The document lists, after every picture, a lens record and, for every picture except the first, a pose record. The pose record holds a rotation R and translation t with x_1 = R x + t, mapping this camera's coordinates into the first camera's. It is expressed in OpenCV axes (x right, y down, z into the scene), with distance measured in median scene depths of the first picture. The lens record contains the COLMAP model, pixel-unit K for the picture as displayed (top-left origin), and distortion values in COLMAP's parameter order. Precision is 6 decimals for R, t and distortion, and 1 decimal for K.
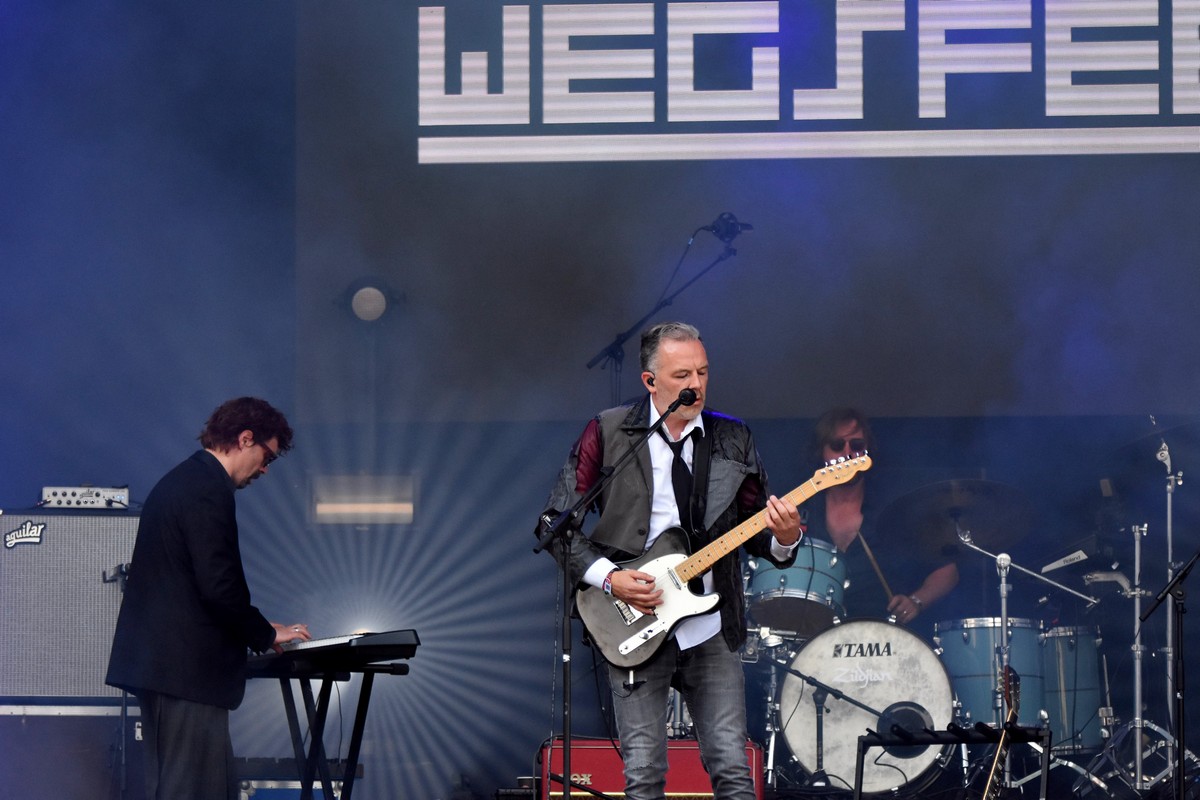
lens RADIAL K [[6285.7, 0, 600.0], [0, 6285.7, 400.0], [0, 0, 1]] dist [0.273892, -8.931799]
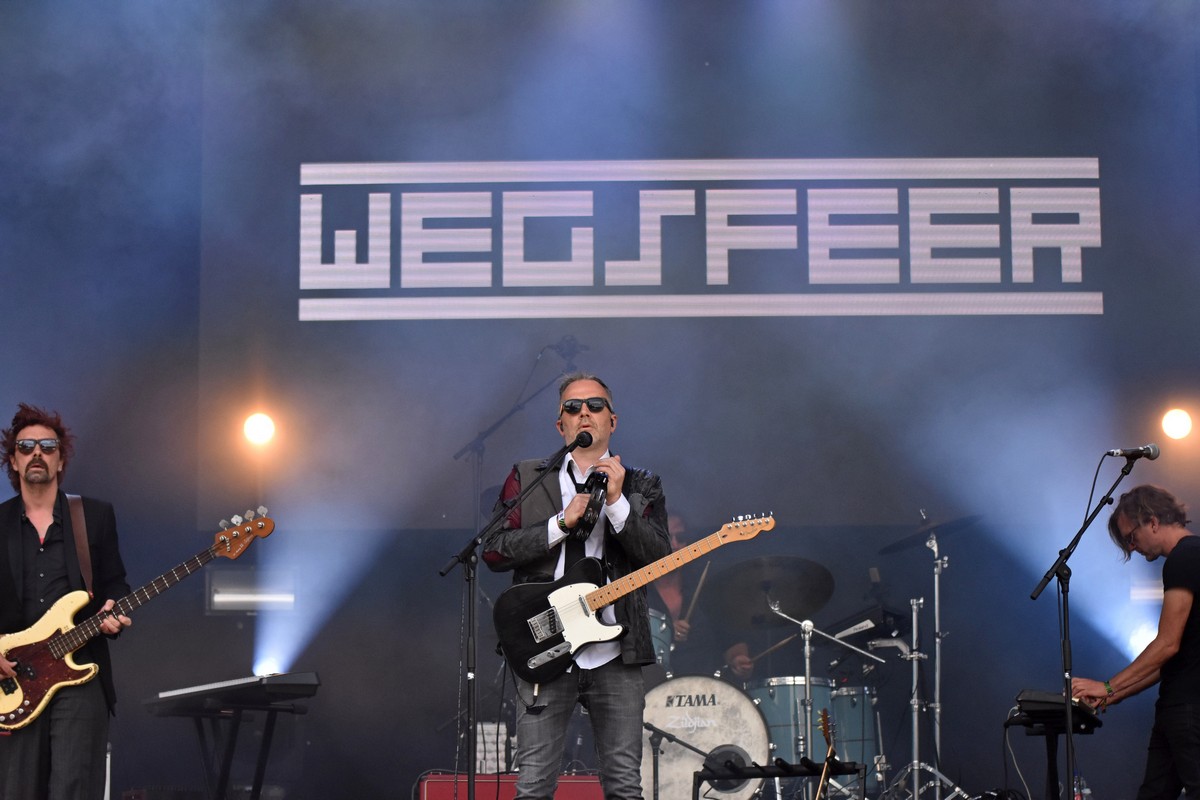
lens RADIAL K [[3803.2, 0, 600.0], [0, 3803.2, 400.0], [0, 0, 1]] dist [-0.143187, -2.230177]
pose [[0.997813, 0.008385, 0.065571, -0.020946], [-0.004368, 0.998118, -0.061166, 0.026136], [-0.065961, 0.060746, 0.995971, 0.283686]]
